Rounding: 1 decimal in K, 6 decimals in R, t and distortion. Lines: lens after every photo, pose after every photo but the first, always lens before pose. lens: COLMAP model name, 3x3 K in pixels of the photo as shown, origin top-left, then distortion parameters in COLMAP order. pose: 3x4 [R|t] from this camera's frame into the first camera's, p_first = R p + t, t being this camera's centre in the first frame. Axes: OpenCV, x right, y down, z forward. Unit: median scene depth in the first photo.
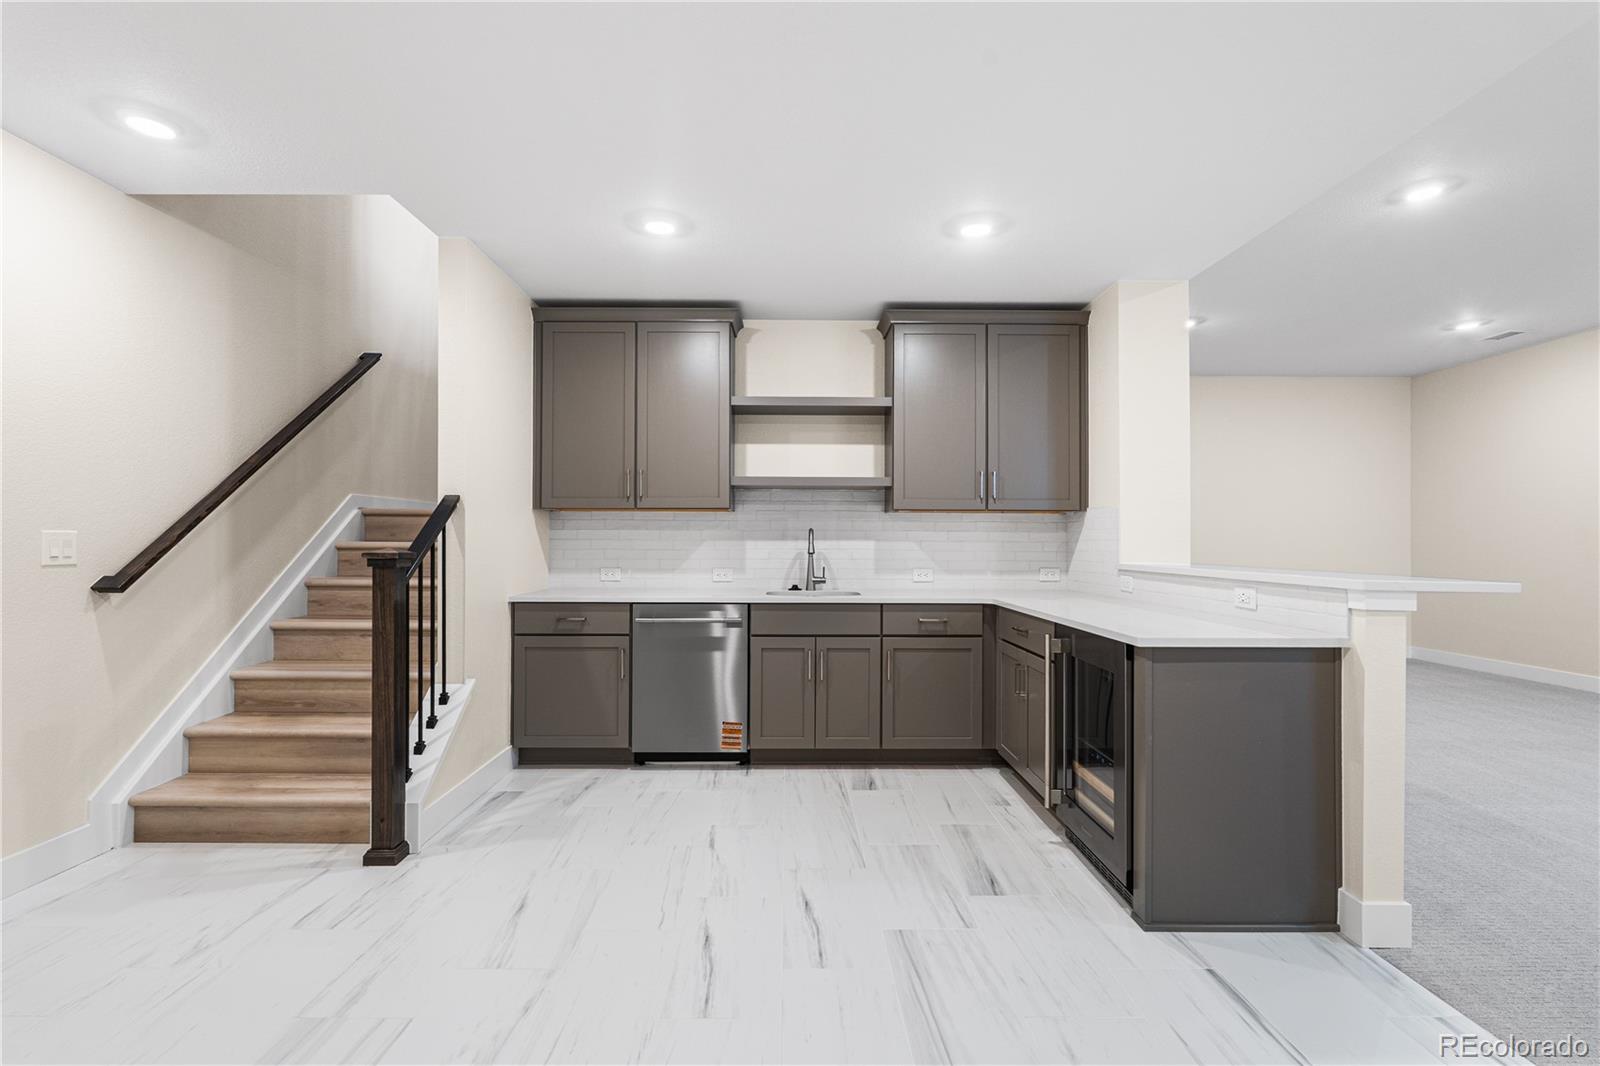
lens RADIAL K [[708.0, 0, 795.1], [0, 708.0, 532.1], [0, 0, 1]] dist [-0.003191, 0.000189]
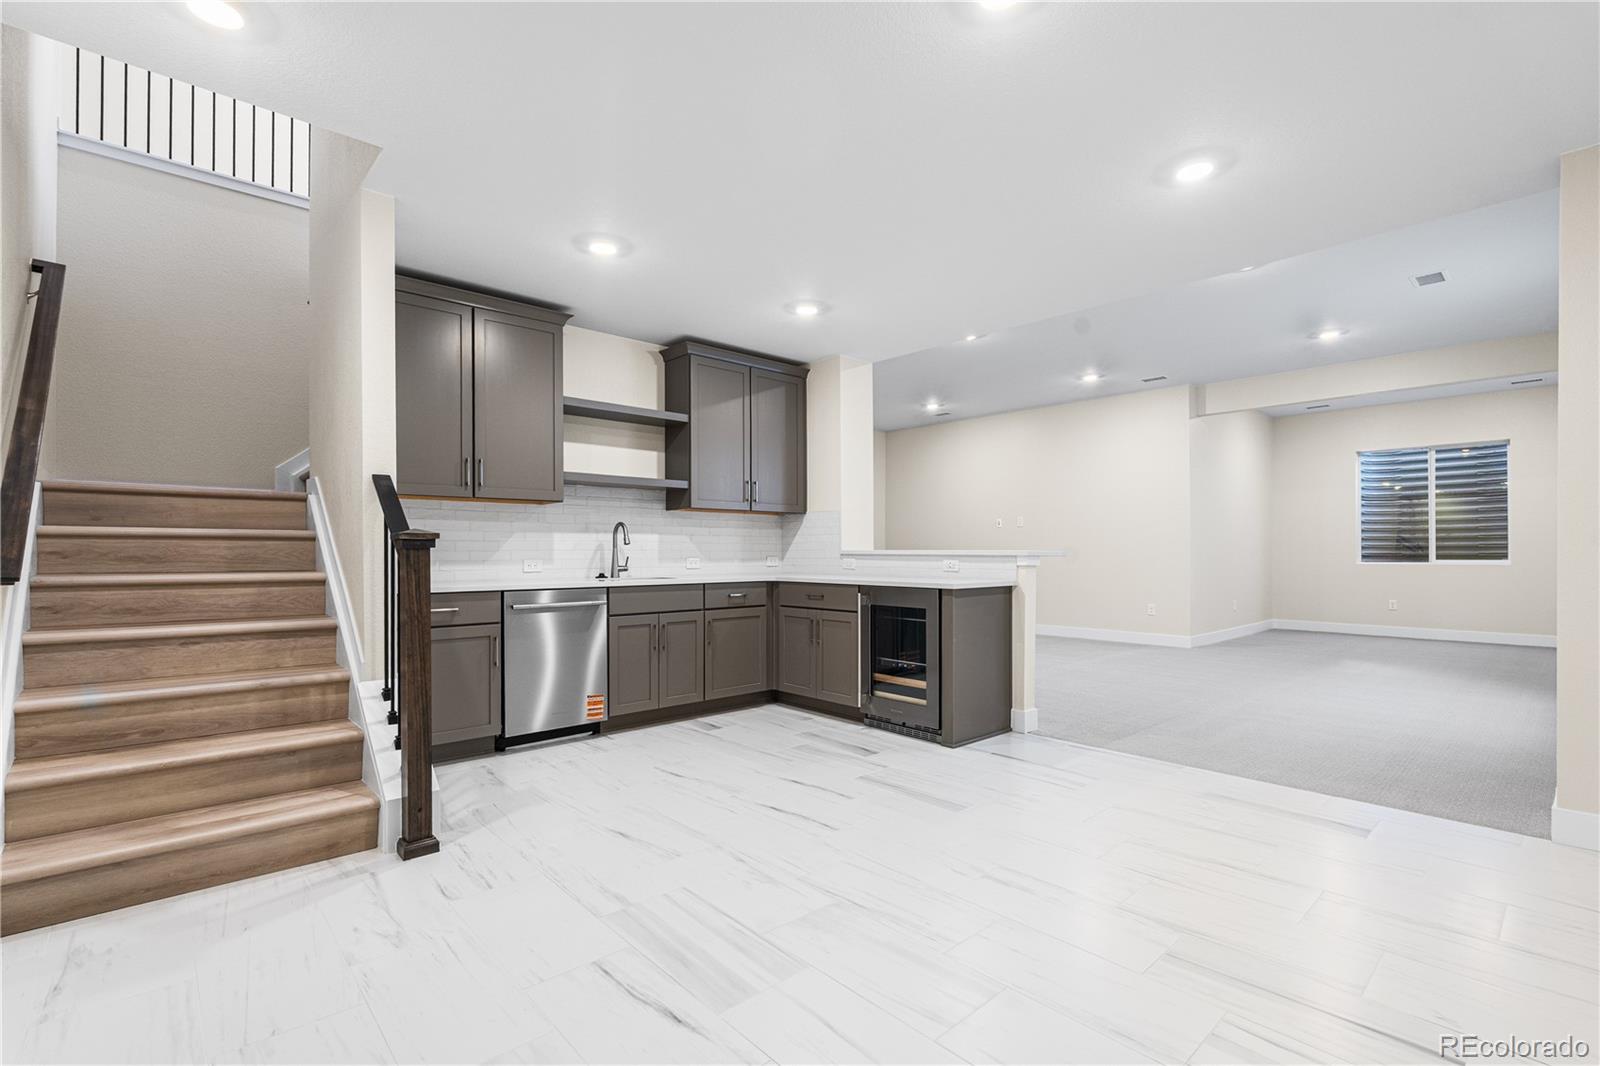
lens RADIAL K [[738.6, 0, 803.2], [0, 738.6, 544.8], [0, 0, 1]] dist [-0.002047, -0.000182]
pose [[0.736204, 0.001559, 0.676758, -0.627584], [-0.005935, 0.999974, 0.004154, 0.027113], [-0.676734, -0.007075, 0.736193, -0.066730]]
